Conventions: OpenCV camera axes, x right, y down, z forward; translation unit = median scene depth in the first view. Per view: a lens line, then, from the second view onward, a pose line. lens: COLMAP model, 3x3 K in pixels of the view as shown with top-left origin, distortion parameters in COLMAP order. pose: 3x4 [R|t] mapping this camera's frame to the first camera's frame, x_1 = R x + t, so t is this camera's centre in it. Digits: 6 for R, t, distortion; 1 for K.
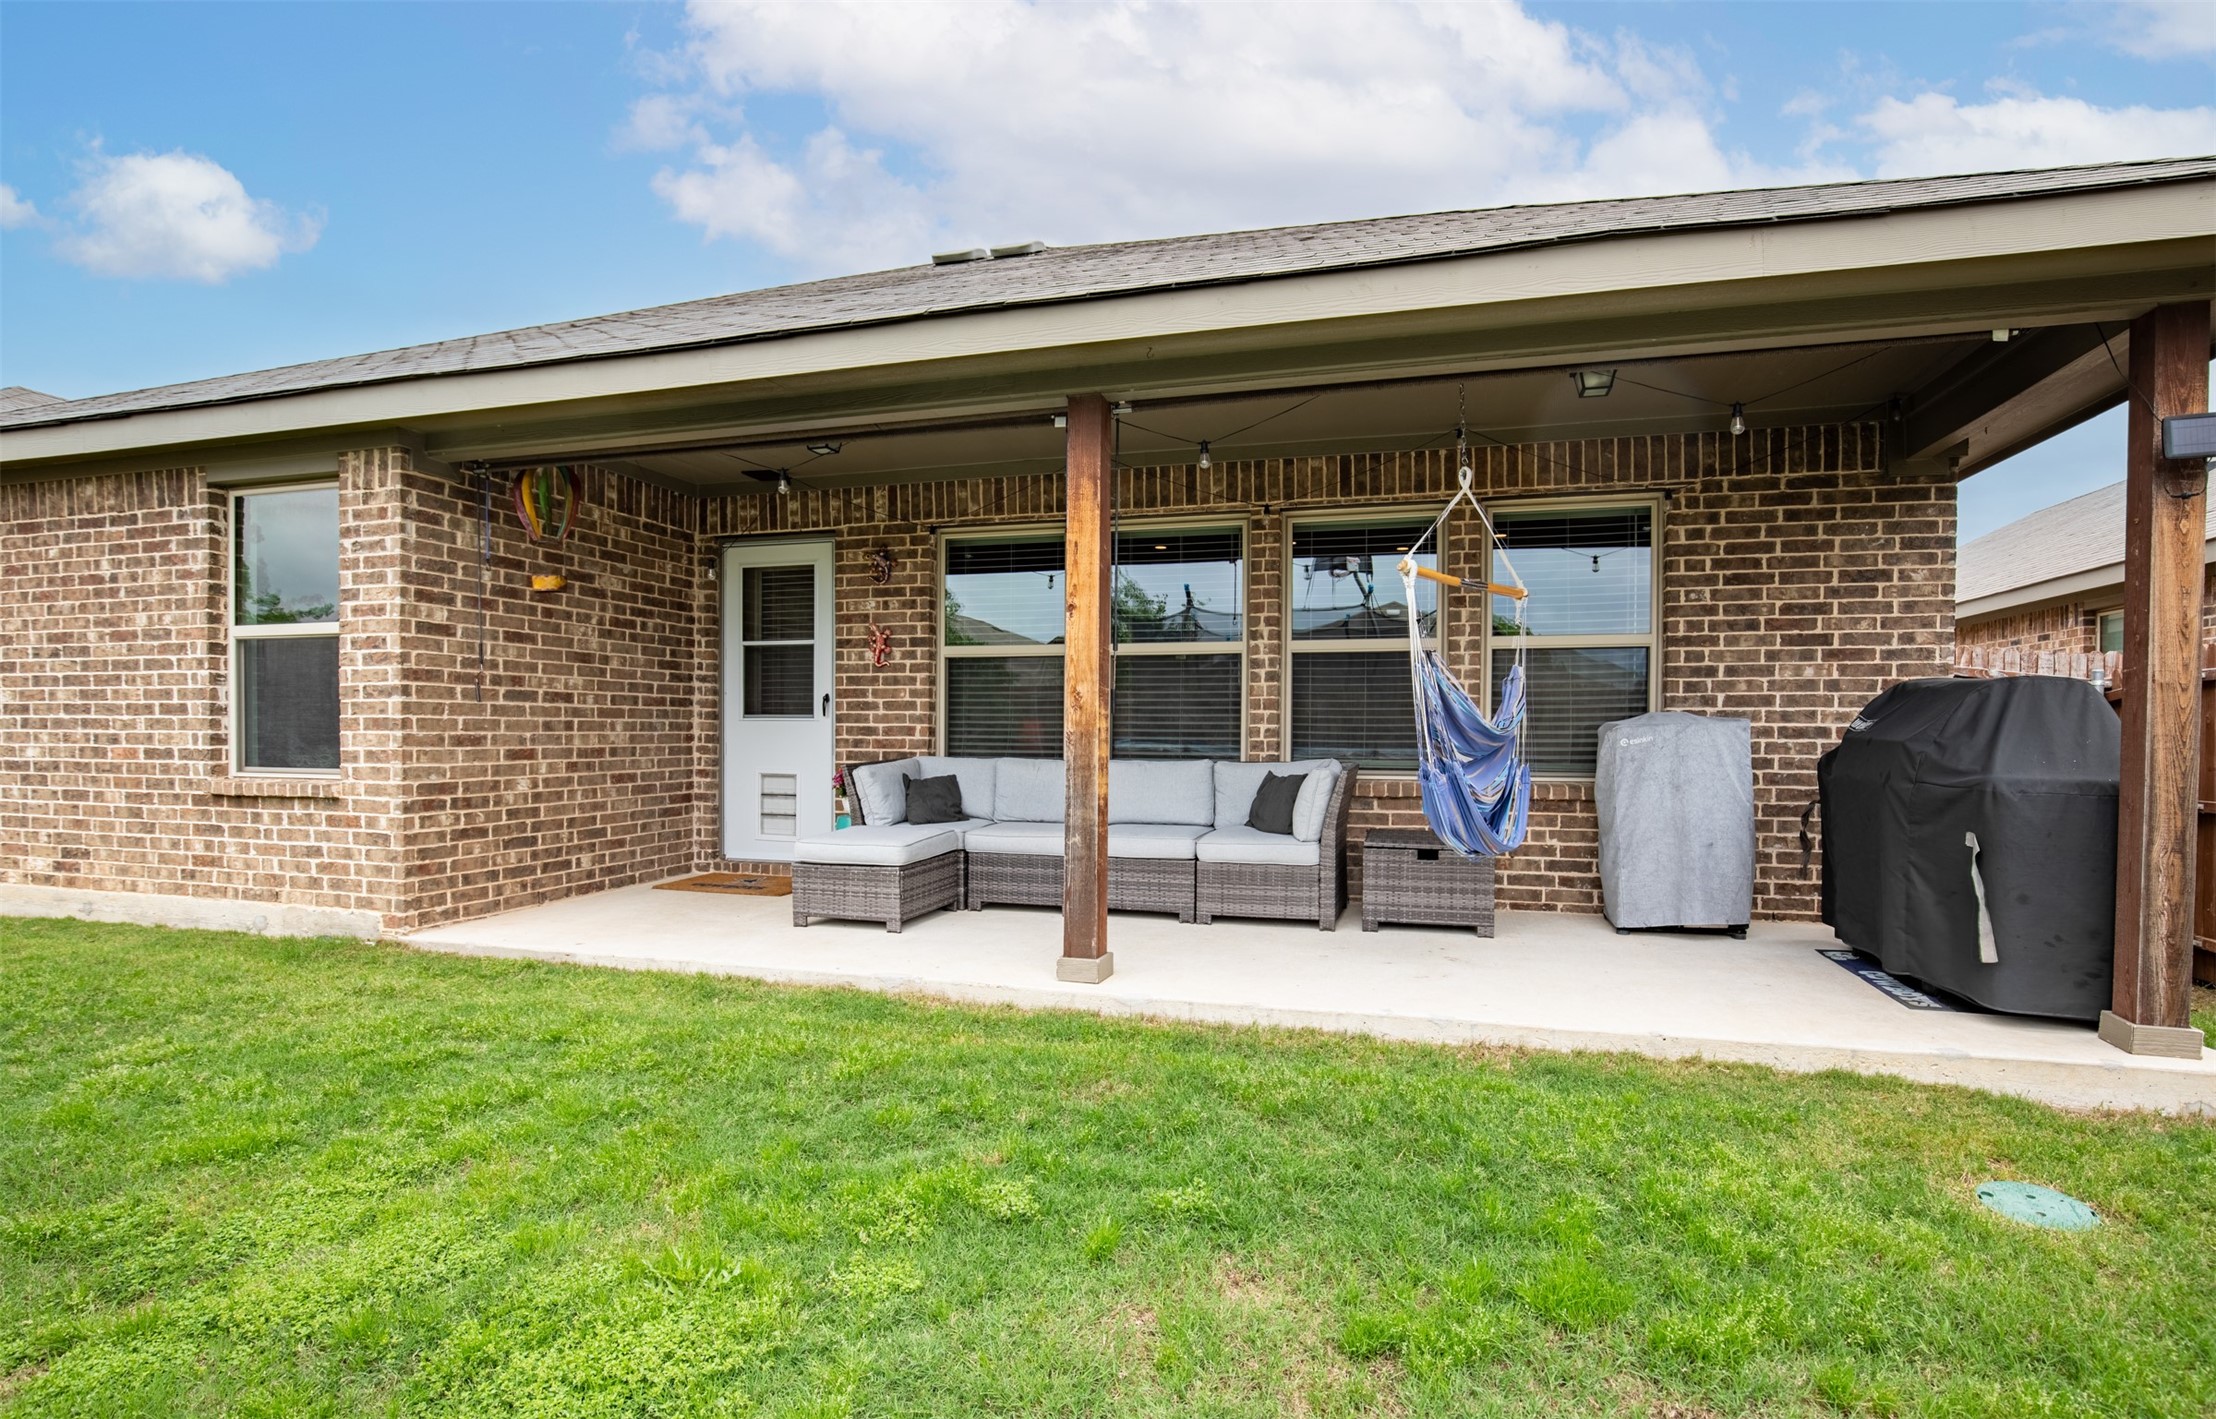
lens RADIAL K [[1096.4, 0, 1109.5], [0, 1096.4, 744.8], [0, 0, 1]] dist [-0.030024, 0.008102]
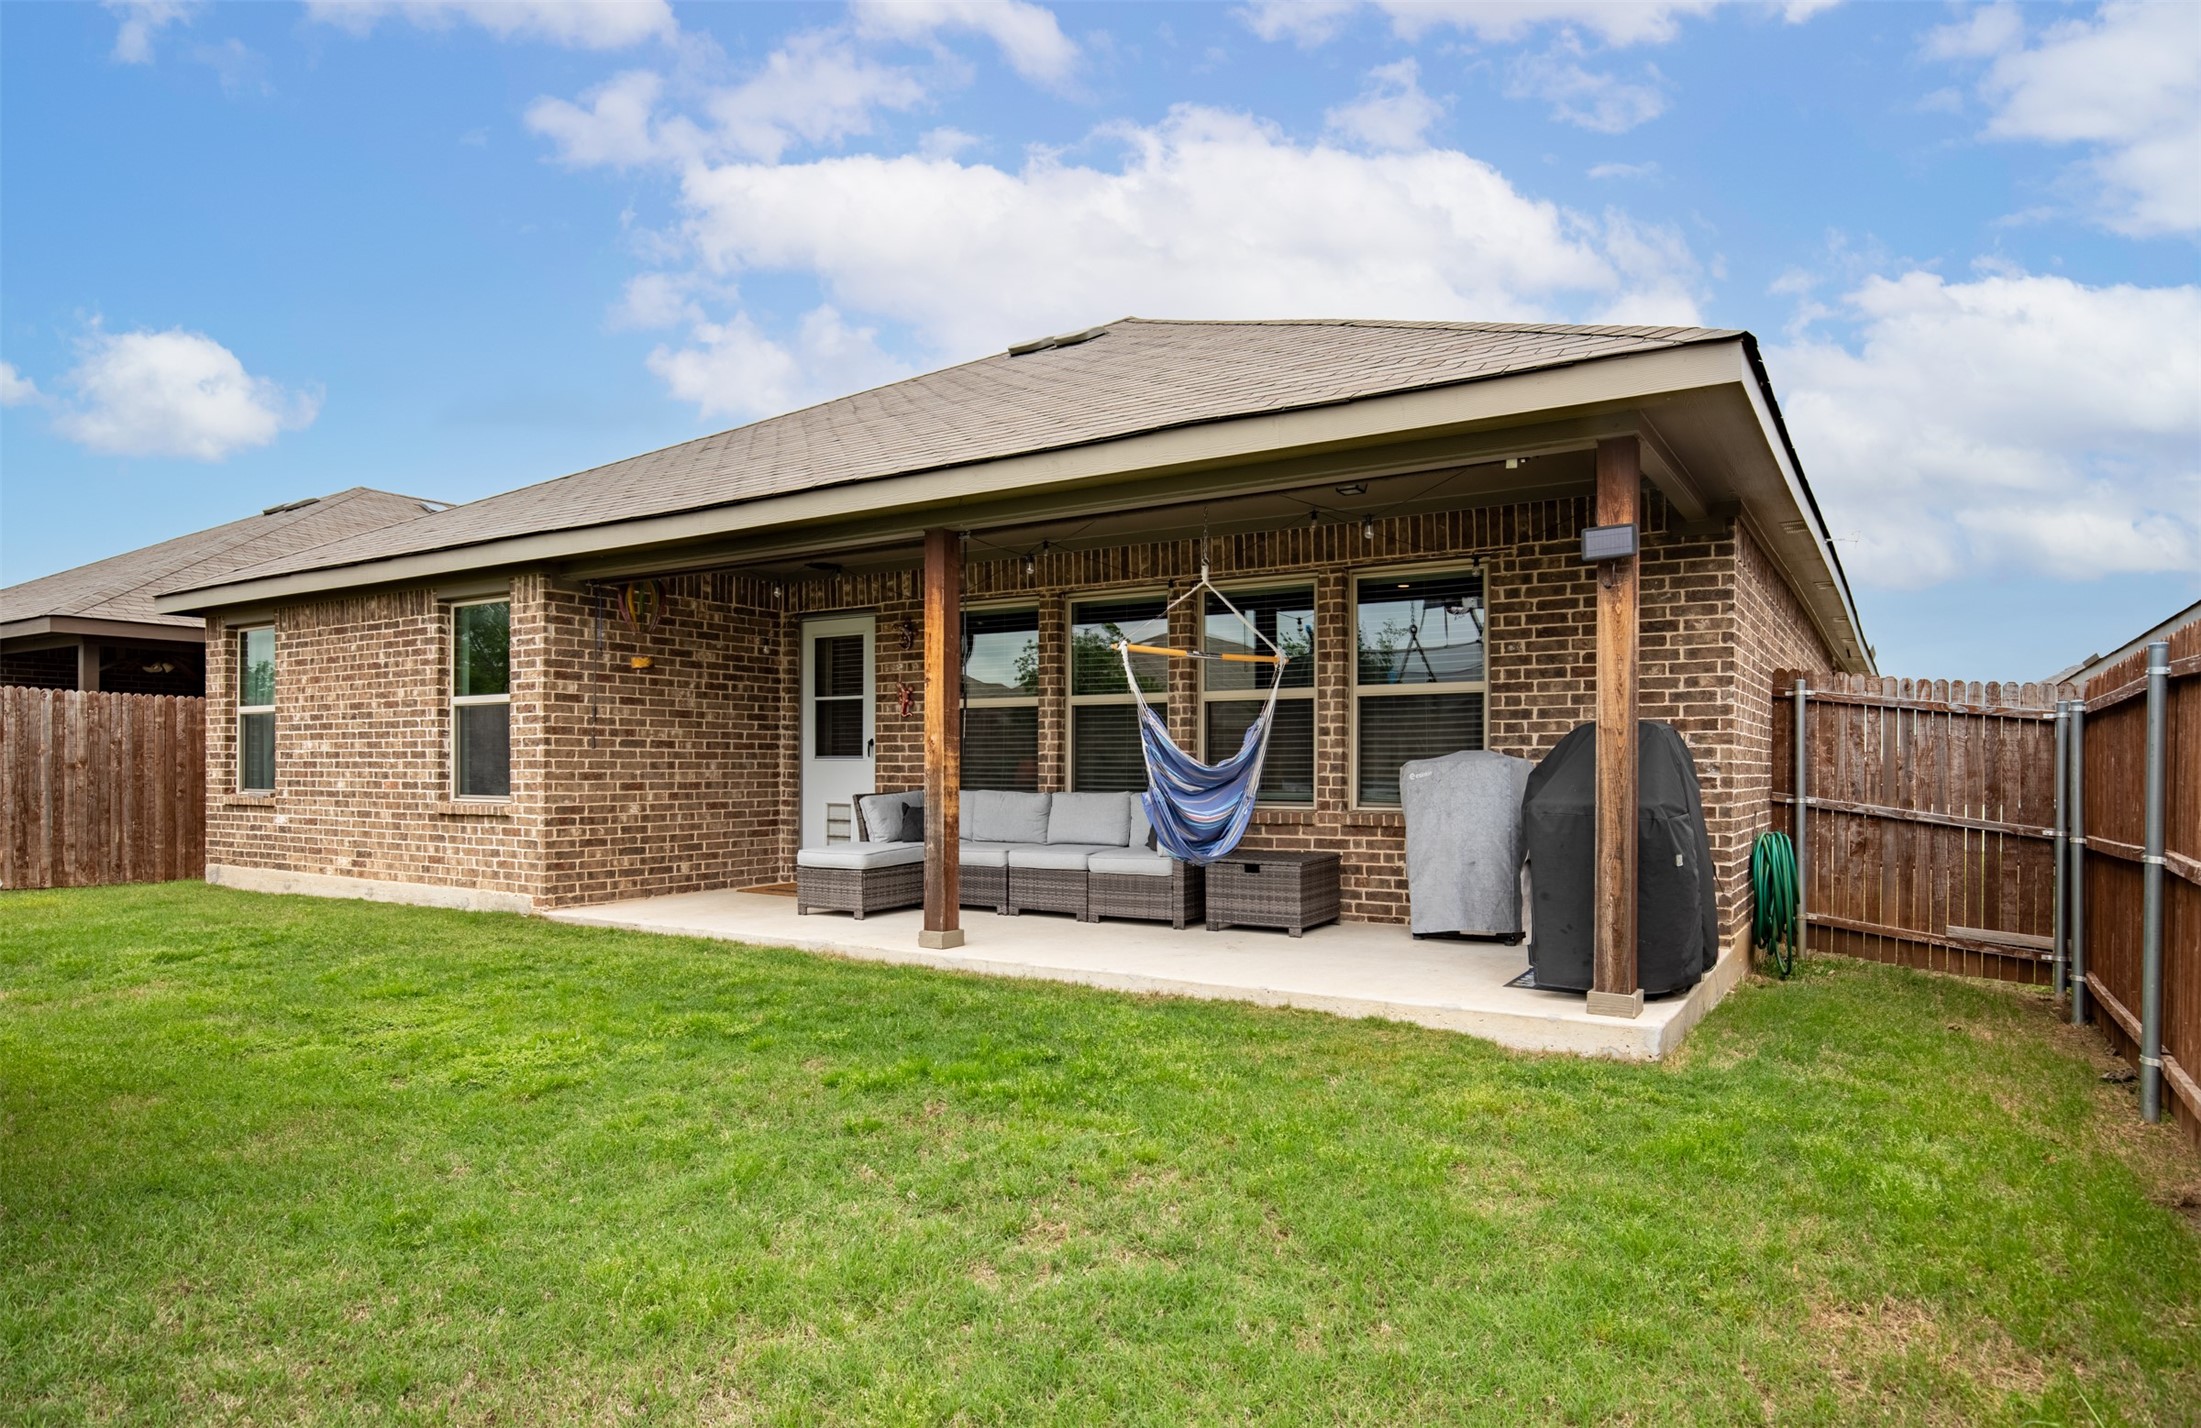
lens RADIAL K [[1276.6, 0, 1098.4], [0, 1276.6, 763.1], [0, 0, 1]] dist [-0.007160, -0.000708]
pose [[0.960571, -0.003834, -0.278010, 0.491568], [-0.001056, 0.999847, -0.017438, 0.007172], [0.278034, 0.017044, 0.960420, -0.396707]]
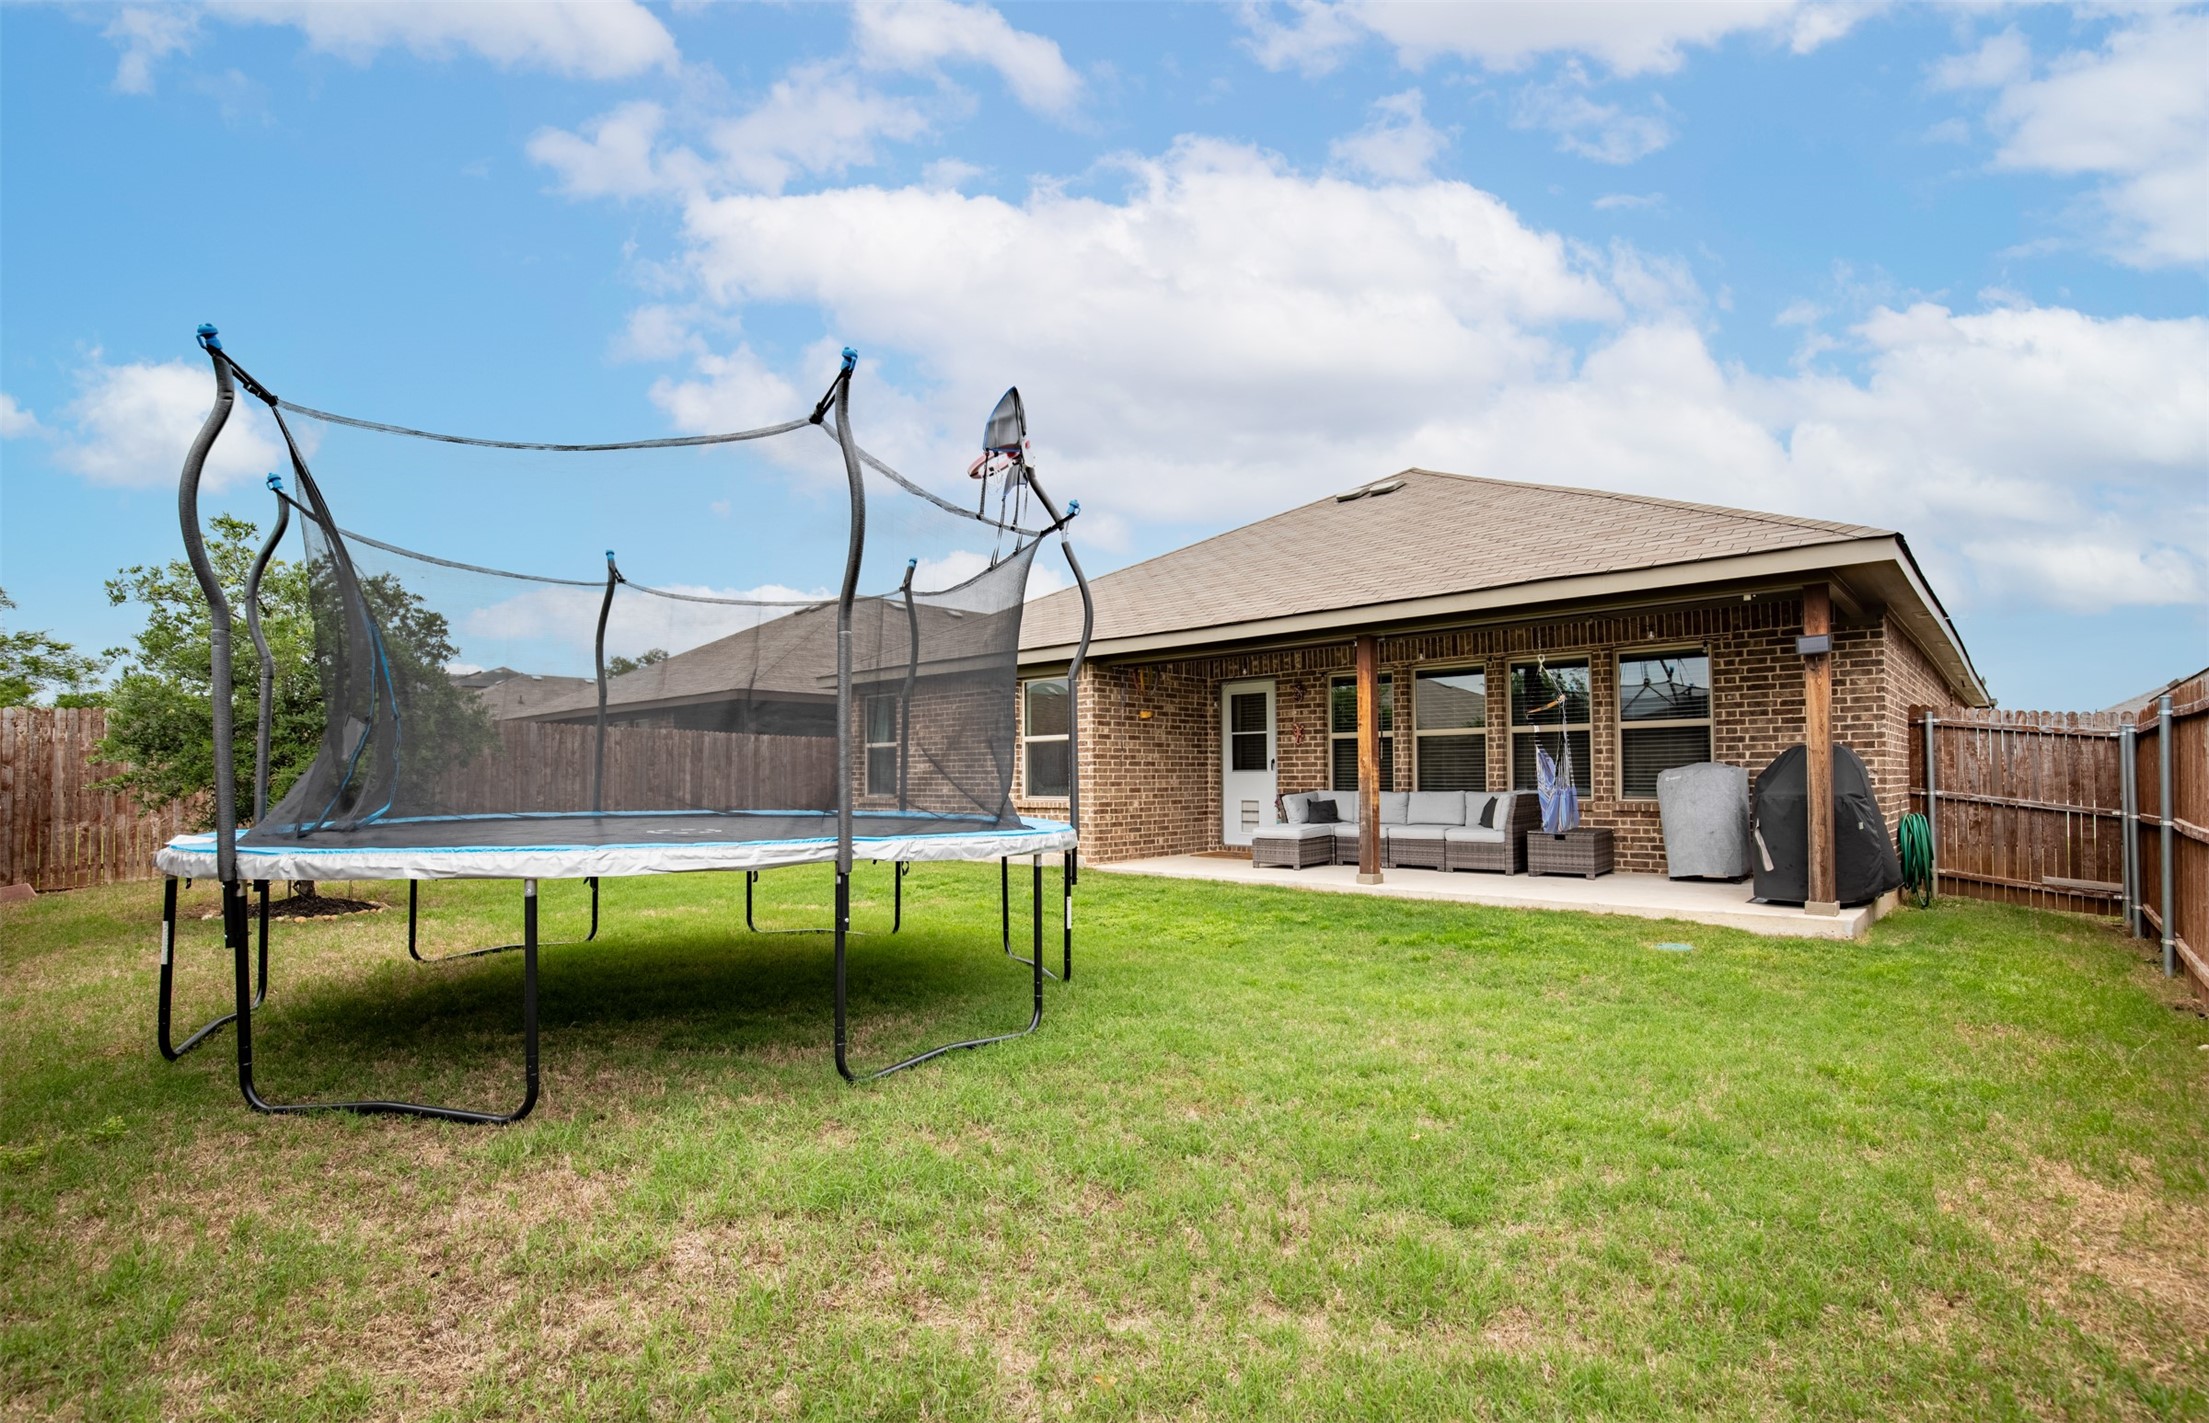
lens RADIAL K [[1021.0, 0, 1100.8], [0, 1021.0, 748.6], [0, 0, 1]] dist [-0.042576, 0.010966]
pose [[0.893936, -0.023716, -0.447568, 0.349122], [0.005493, 0.999104, -0.041970, 0.011763], [0.448162, 0.035060, 0.893265, -0.944891]]
